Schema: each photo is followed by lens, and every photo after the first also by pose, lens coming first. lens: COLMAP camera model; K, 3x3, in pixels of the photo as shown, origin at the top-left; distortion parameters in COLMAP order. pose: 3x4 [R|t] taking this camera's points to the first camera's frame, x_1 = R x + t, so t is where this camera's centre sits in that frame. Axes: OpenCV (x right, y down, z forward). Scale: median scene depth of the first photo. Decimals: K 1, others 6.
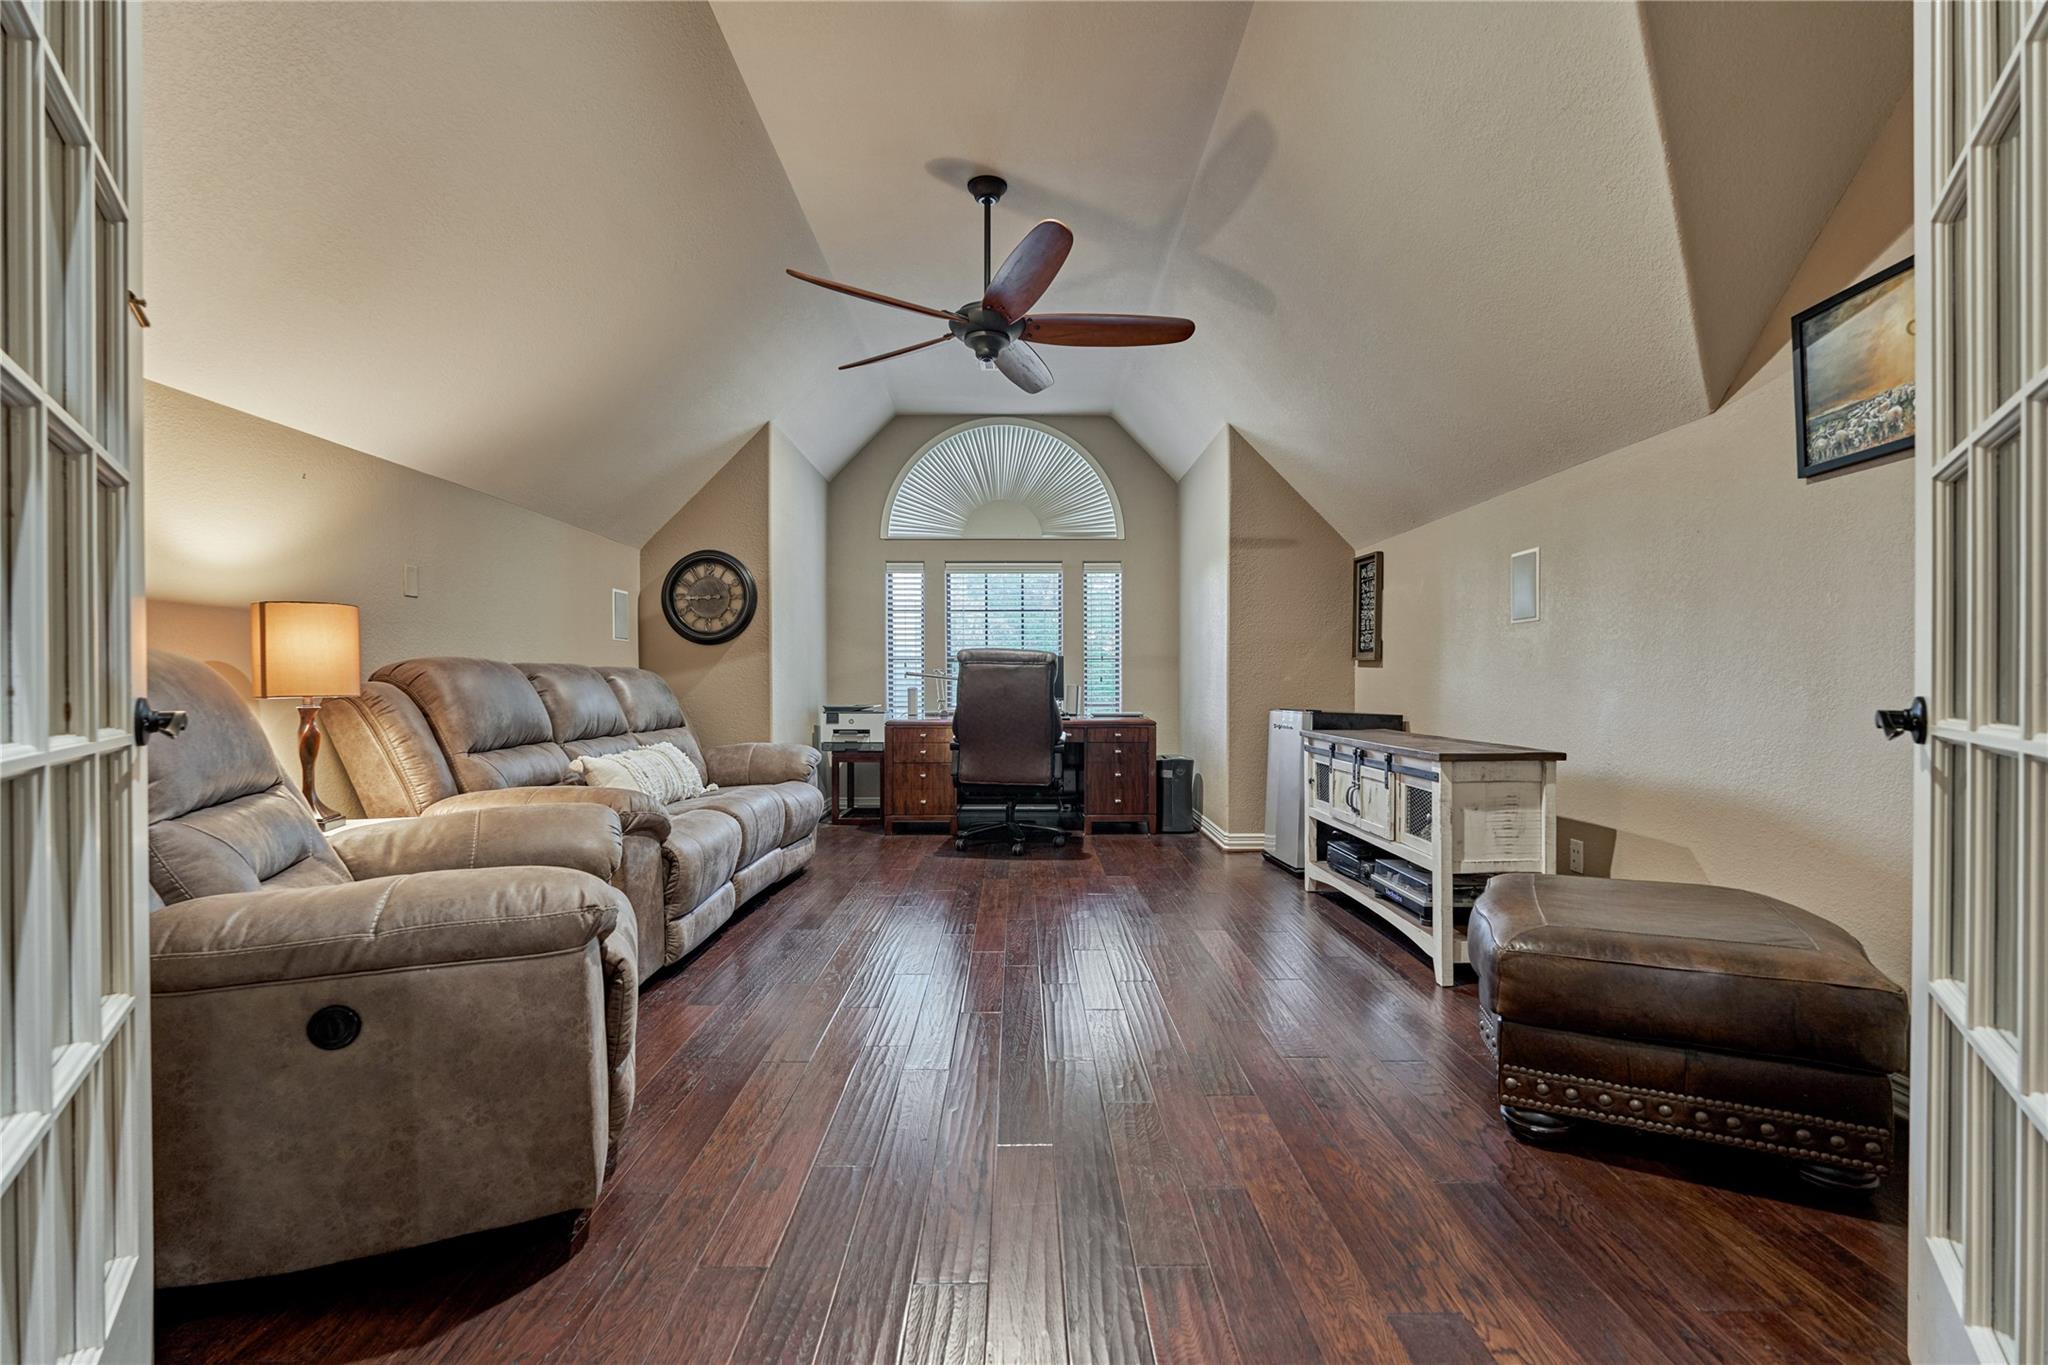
lens RADIAL K [[893.6, 0, 1024.0], [0, 893.6, 682.5], [0, 0, 1]] dist [0.000731, 0.000042]
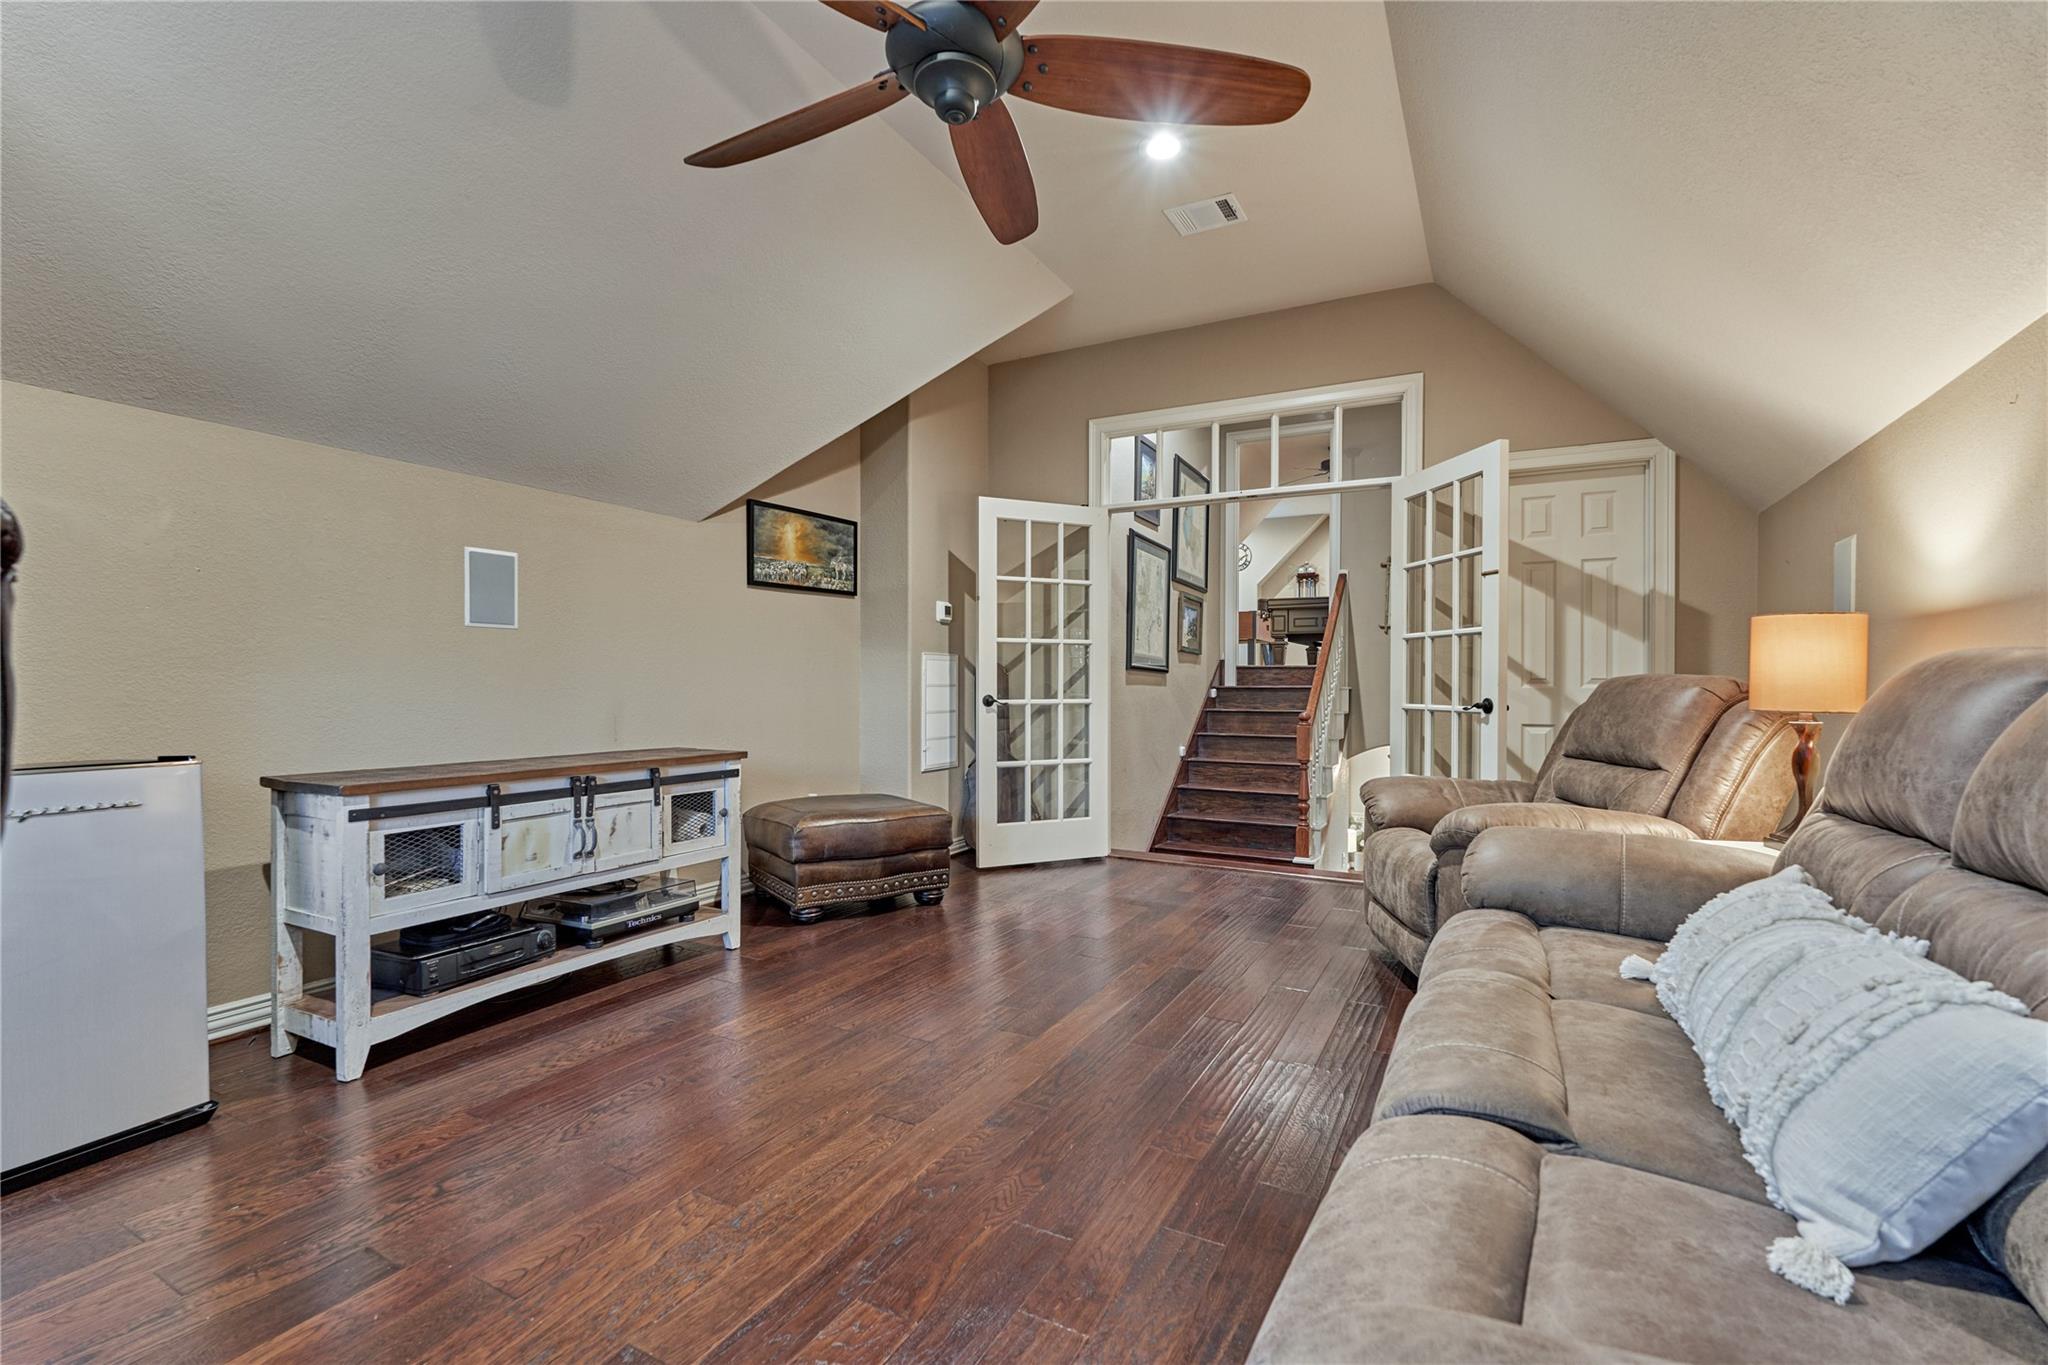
lens RADIAL K [[902.6, 0, 1022.4], [0, 902.6, 687.5], [0, 0, 1]] dist [-0.002554, -0.000163]
pose [[-0.880048, -0.003665, 0.474871, -0.586435], [-0.002870, 0.999993, 0.002399, -0.016362], [-0.474876, 0.000749, -0.880052, 2.551929]]
